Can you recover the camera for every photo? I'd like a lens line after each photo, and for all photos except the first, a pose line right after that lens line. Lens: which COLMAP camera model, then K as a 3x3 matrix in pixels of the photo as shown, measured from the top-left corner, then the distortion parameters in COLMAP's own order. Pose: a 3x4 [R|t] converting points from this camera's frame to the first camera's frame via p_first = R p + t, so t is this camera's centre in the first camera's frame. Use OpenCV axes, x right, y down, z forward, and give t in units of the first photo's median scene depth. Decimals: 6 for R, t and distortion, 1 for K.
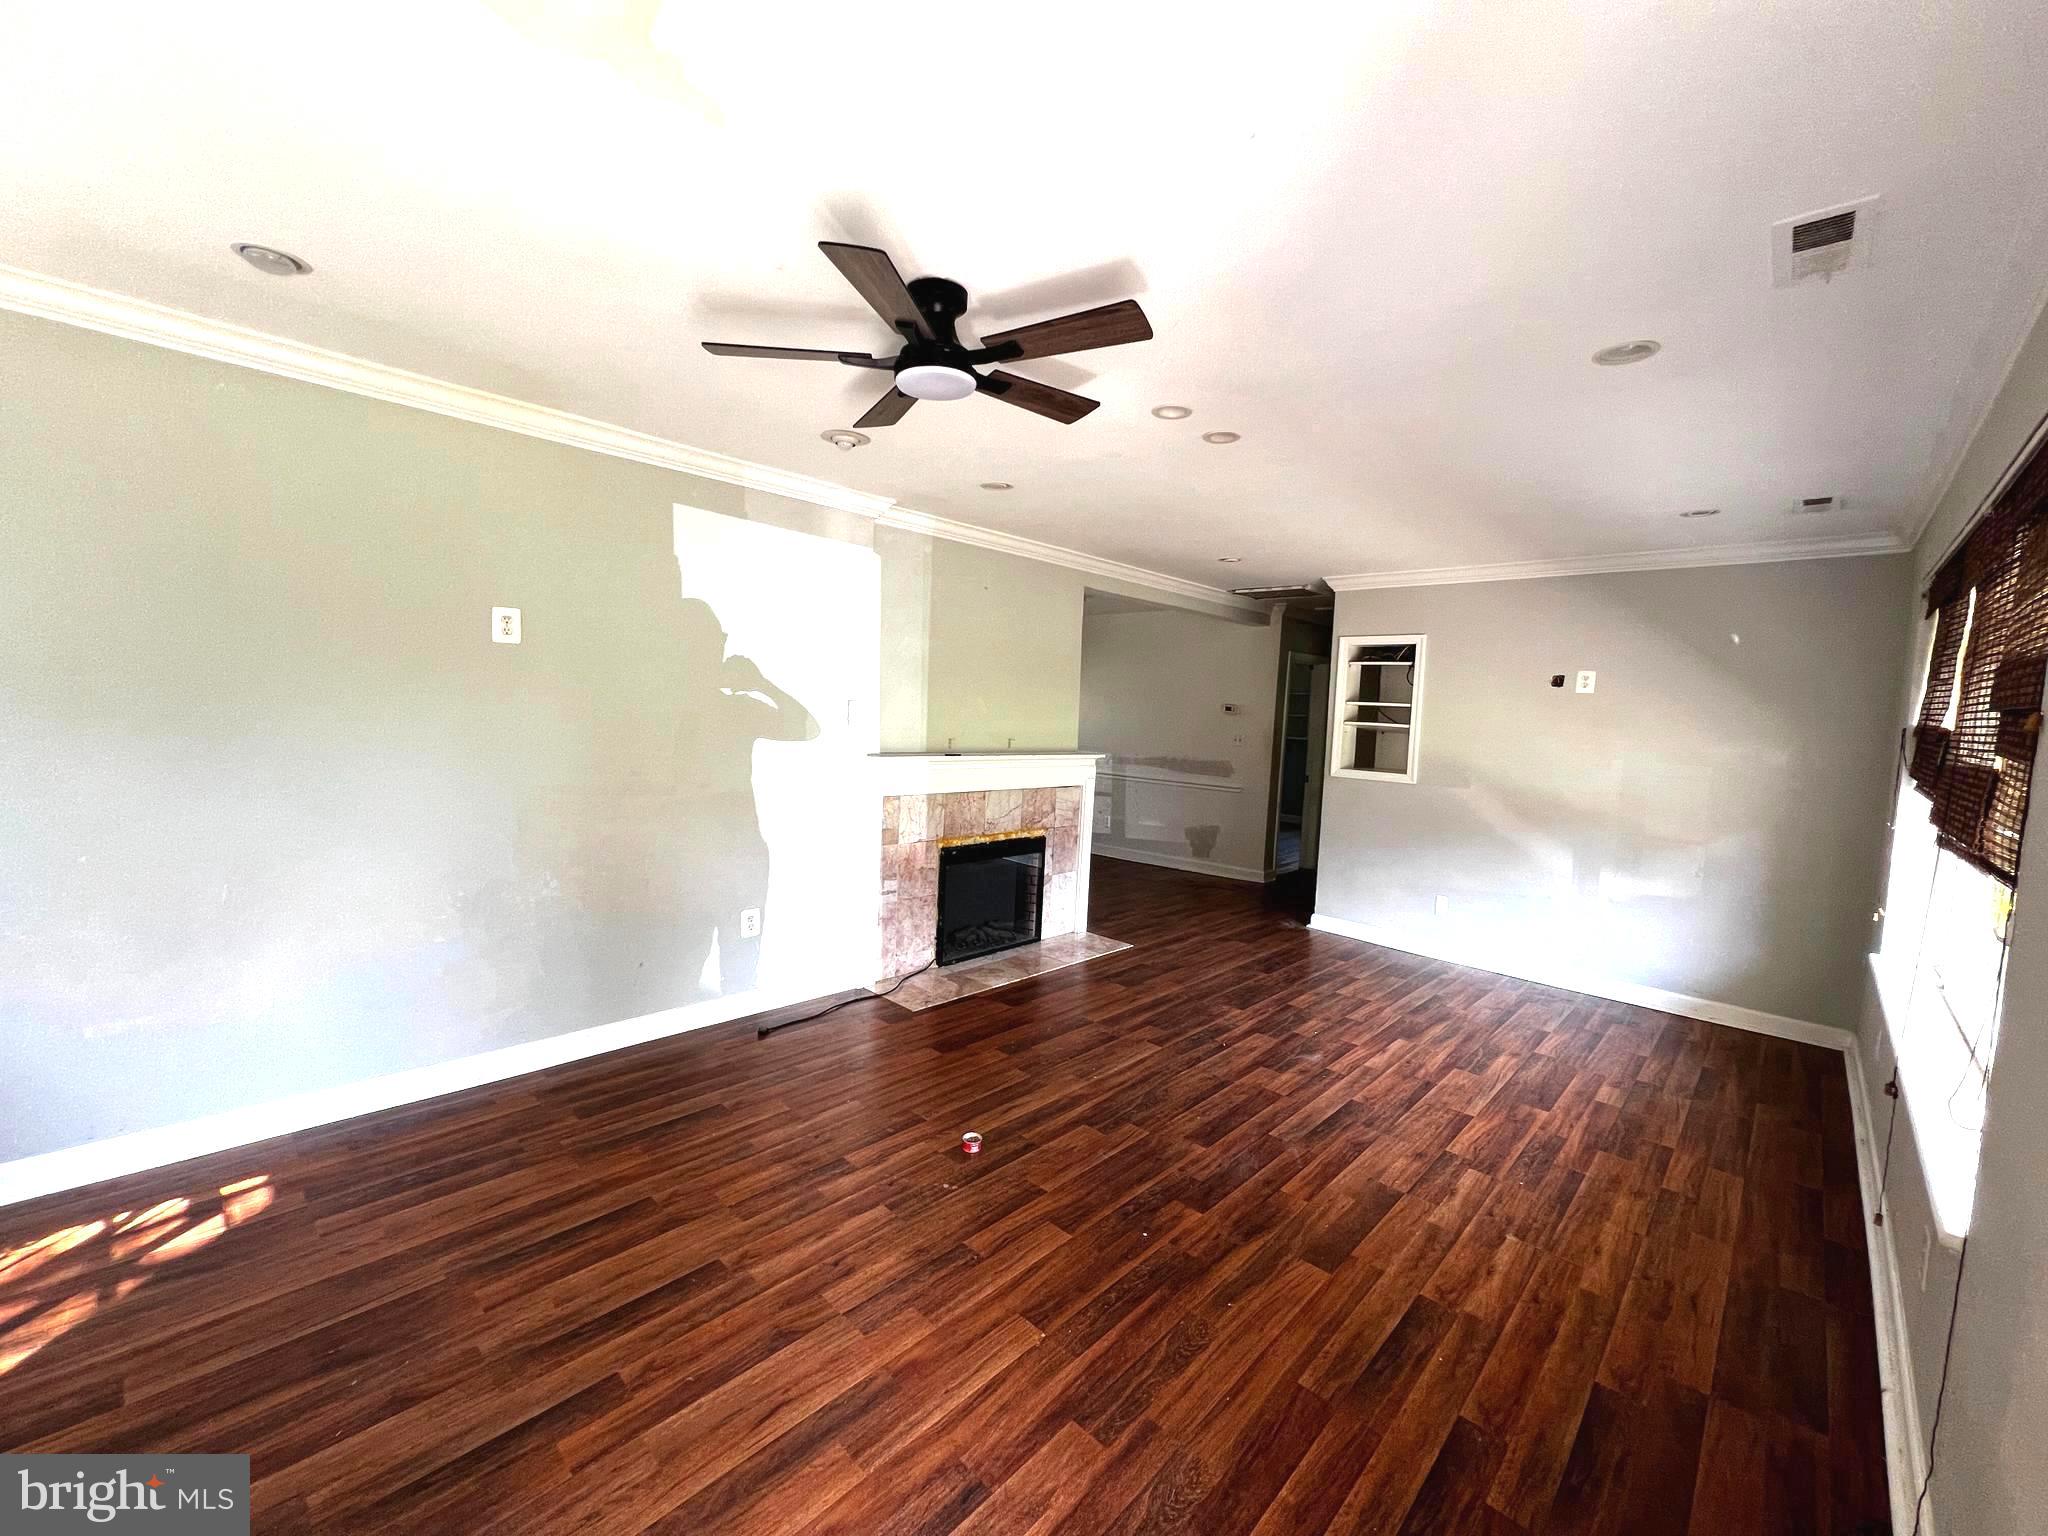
lens RADIAL K [[823.8, 0, 1021.2], [0, 823.8, 768.5], [0, 0, 1]] dist [-0.002855, 0.000743]
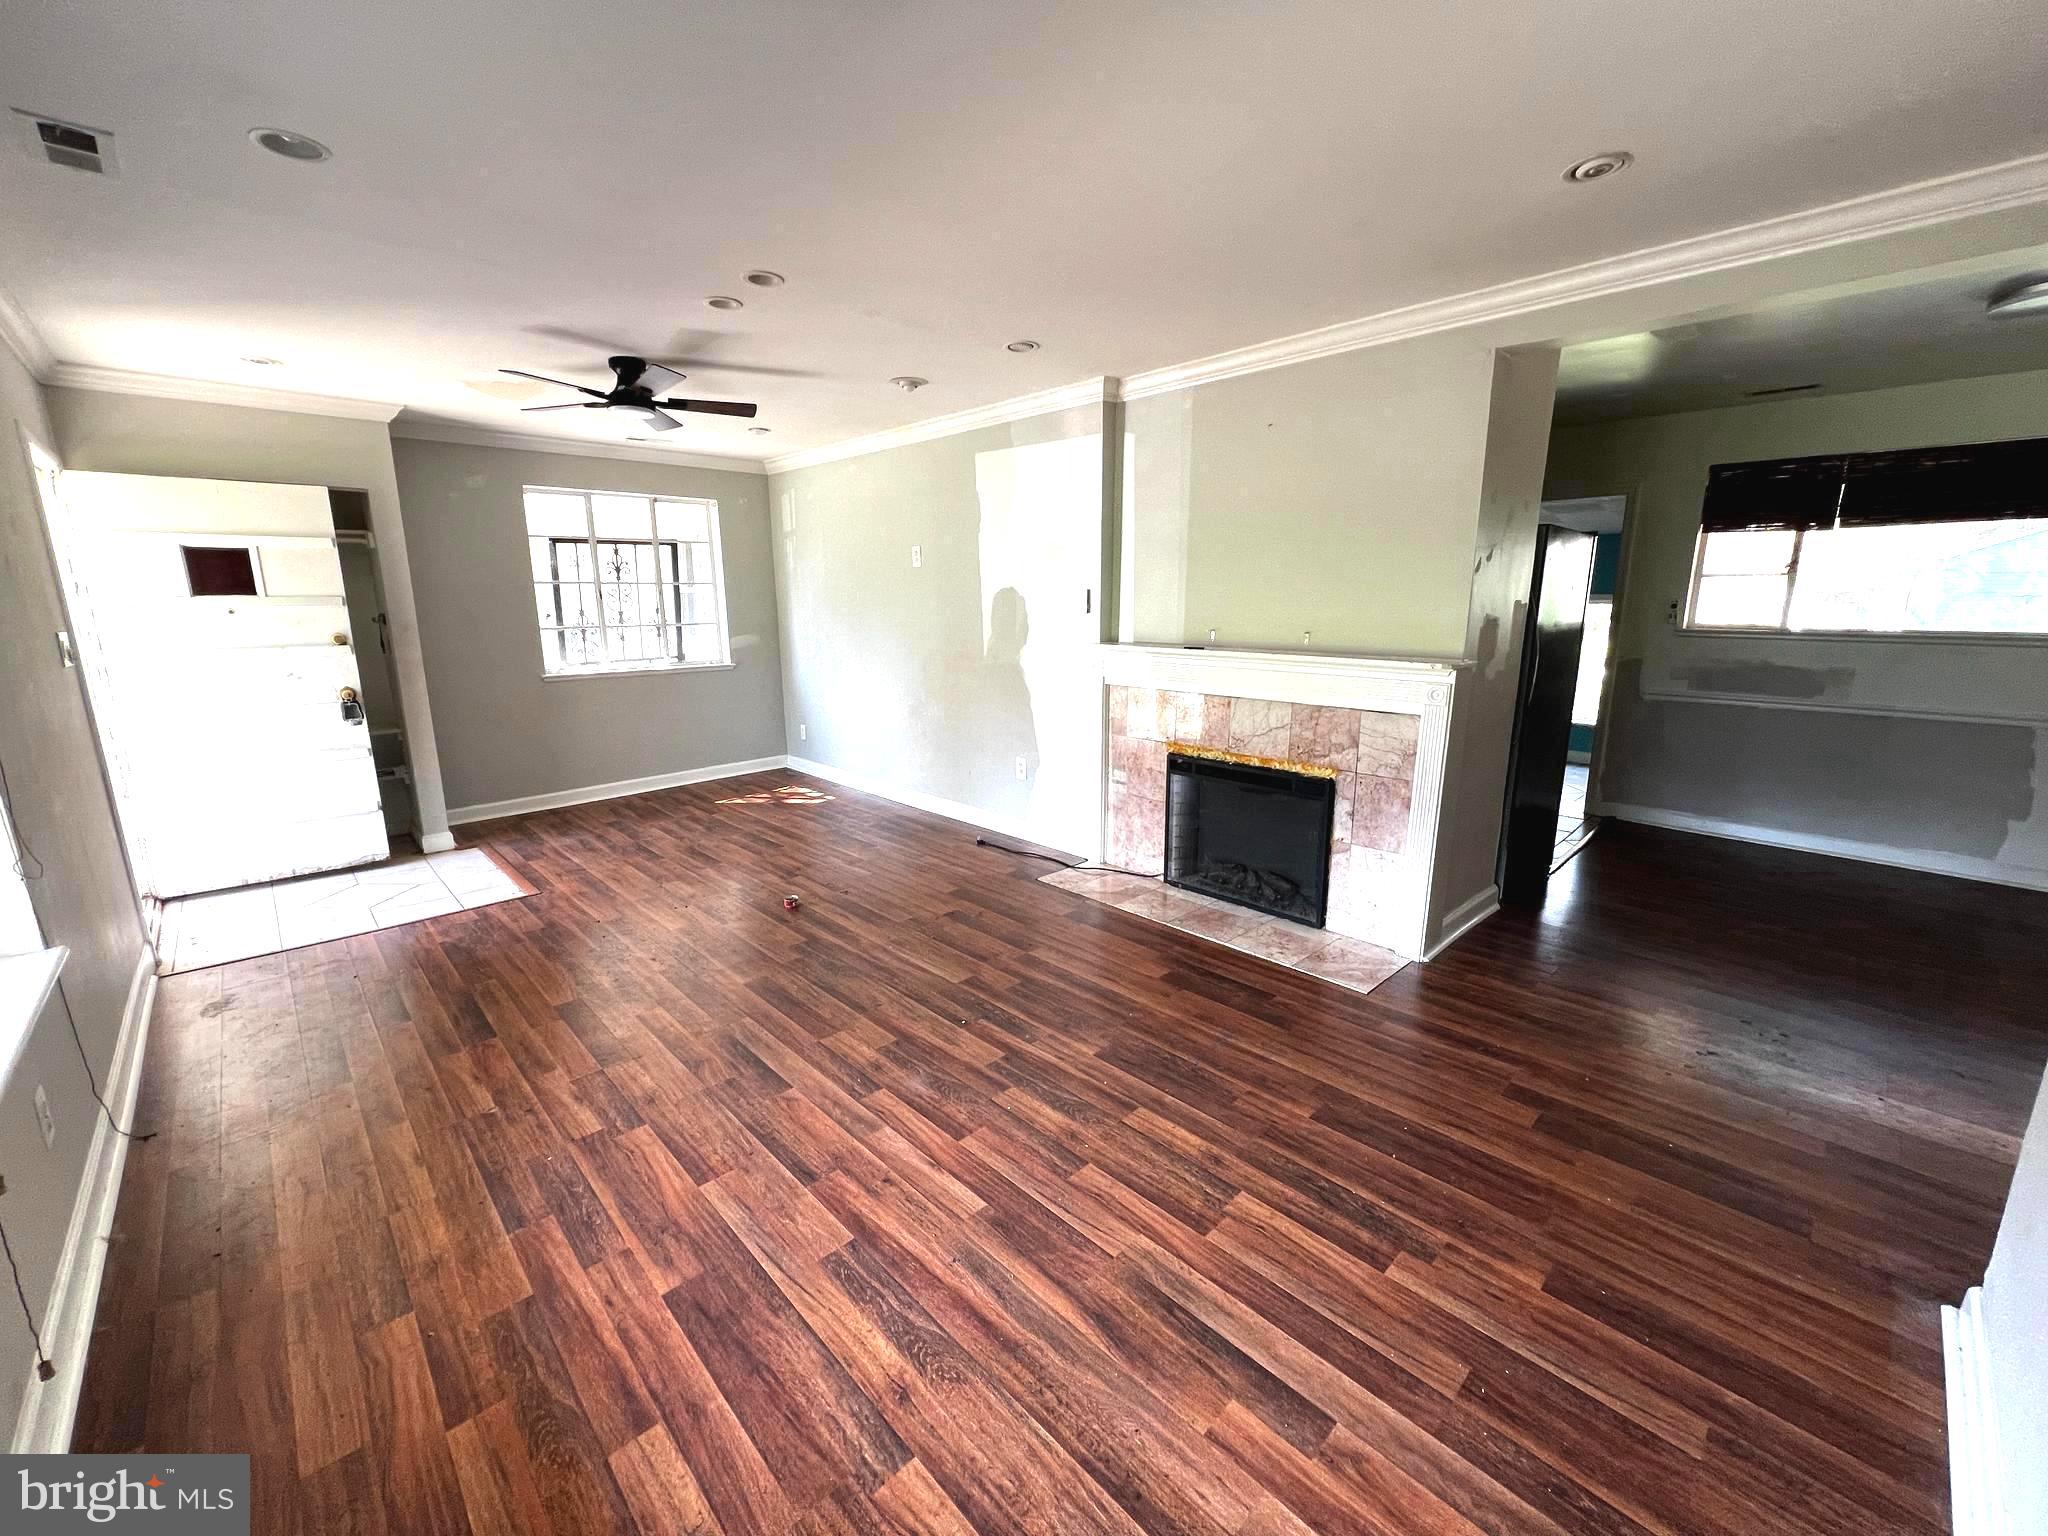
lens RADIAL K [[823.8, 0, 1029.2], [0, 823.8, 765.3], [0, 0, 1]] dist [-0.002855, 0.000743]
pose [[-0.037243, 0.159455, -0.986502, 0.962774], [-0.072280, 0.984172, 0.161807, -0.027878], [0.996689, 0.077331, -0.025128, 1.063189]]
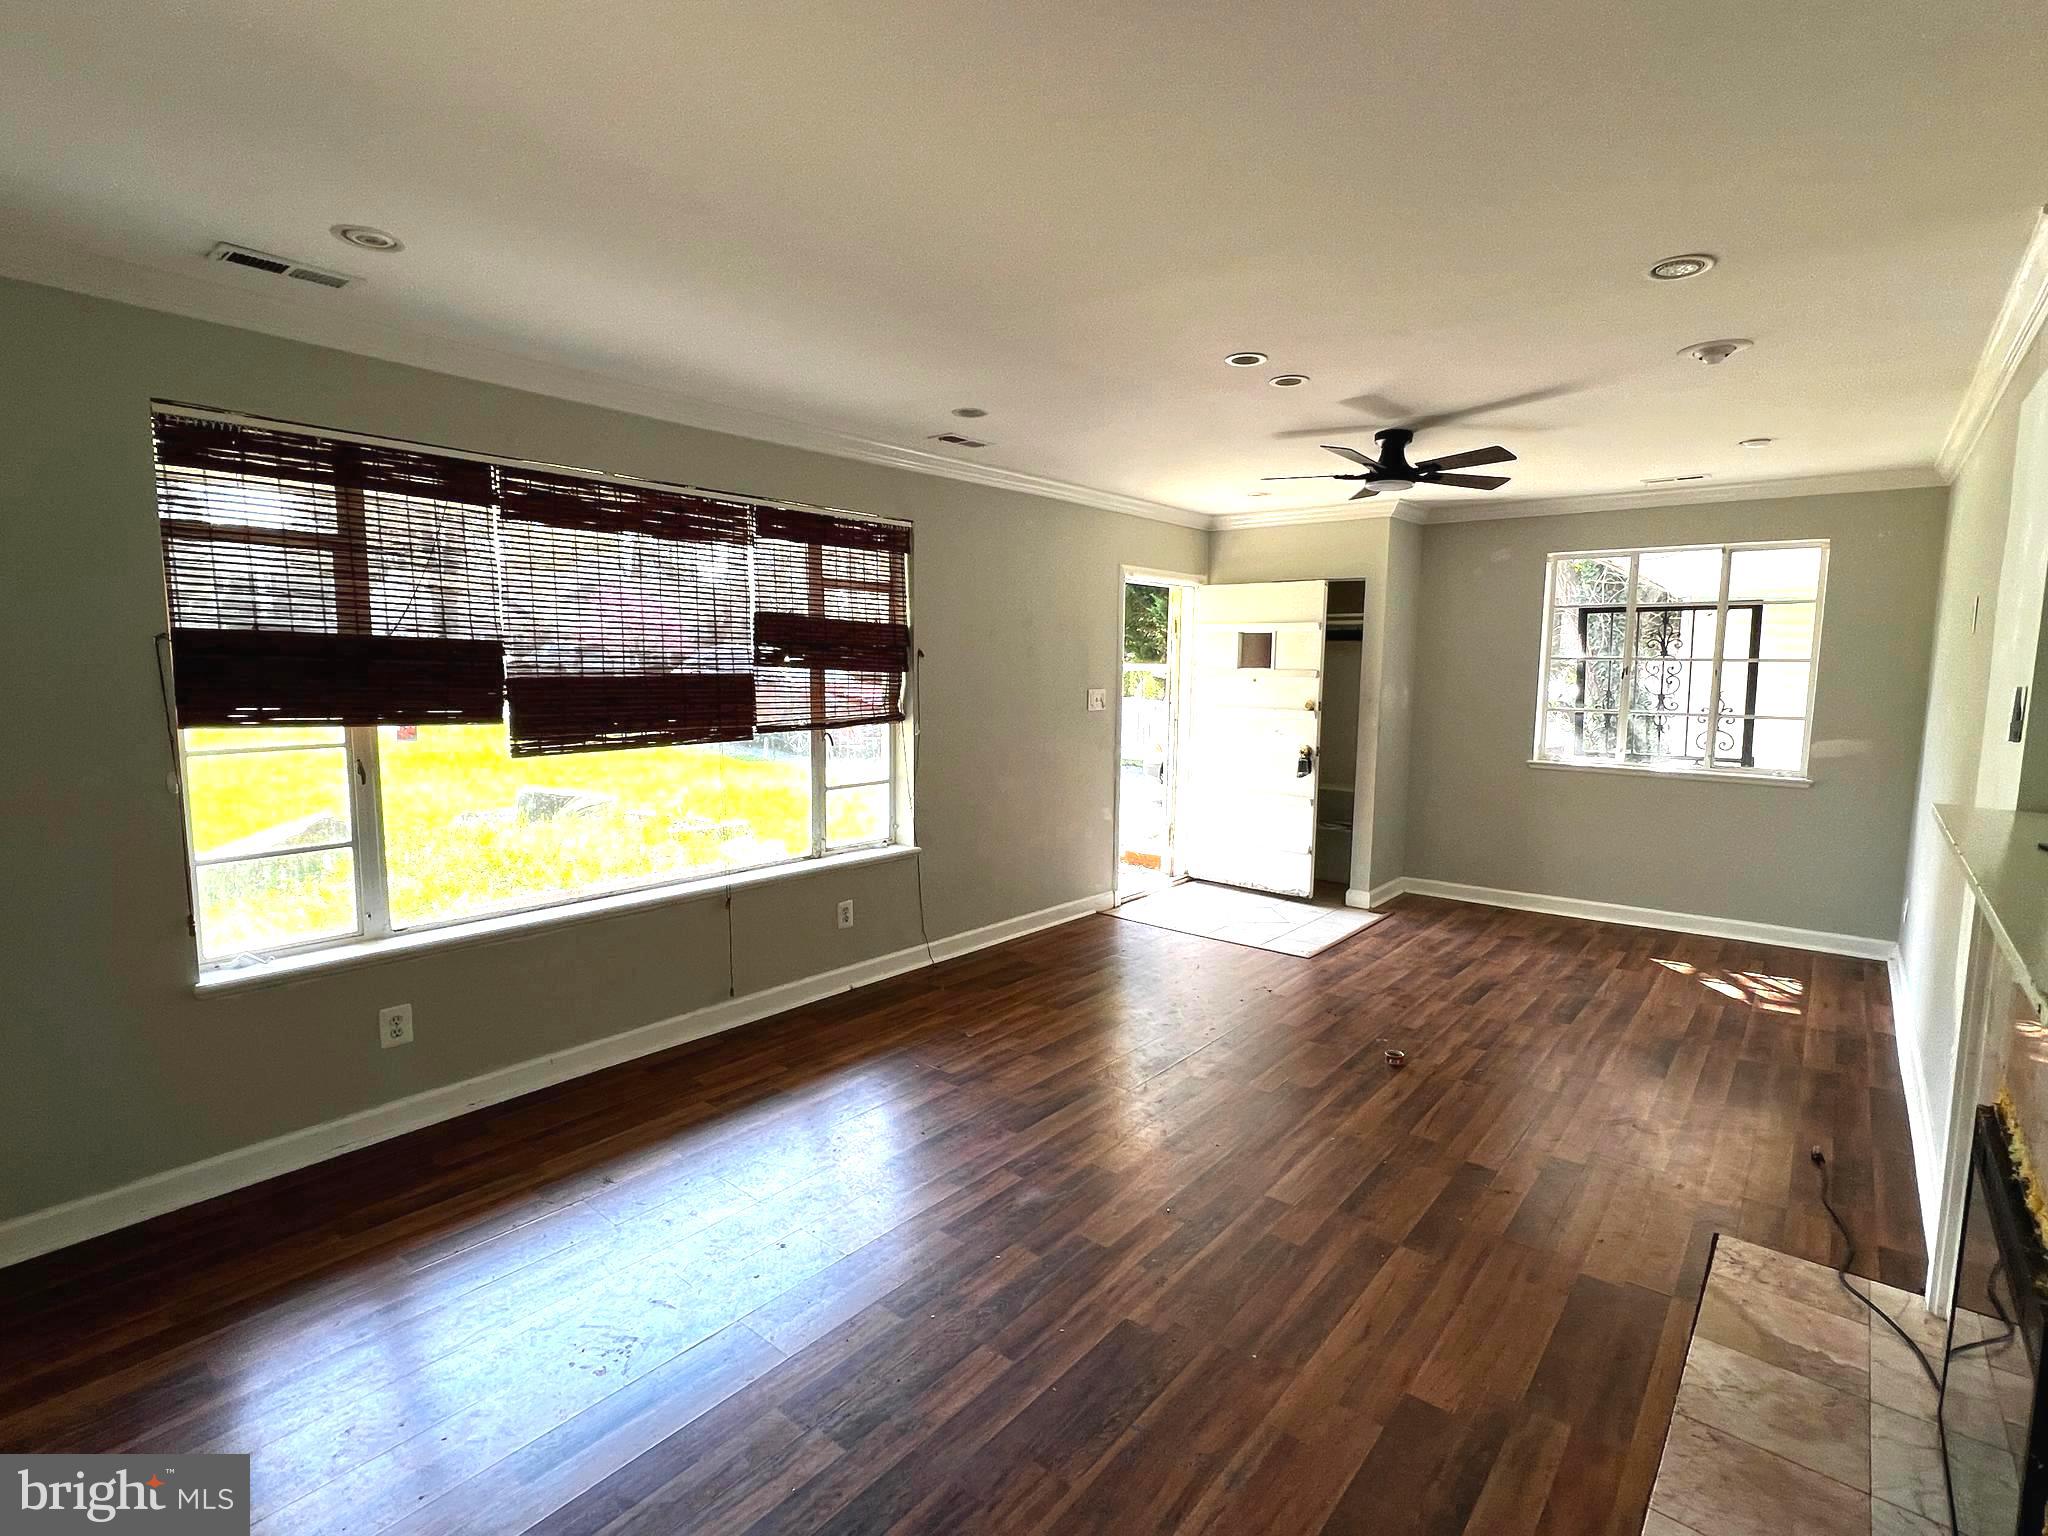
lens RADIAL K [[975.1, 0, 1017.6], [0, 975.1, 767.4], [0, 0, 1]] dist [-0.011585, -0.000359]
pose [[-0.996258, -0.045959, -0.073194, 0.427432], [-0.058708, 0.981383, 0.182870, -0.113515], [0.063427, 0.186483, -0.980409, 1.642143]]
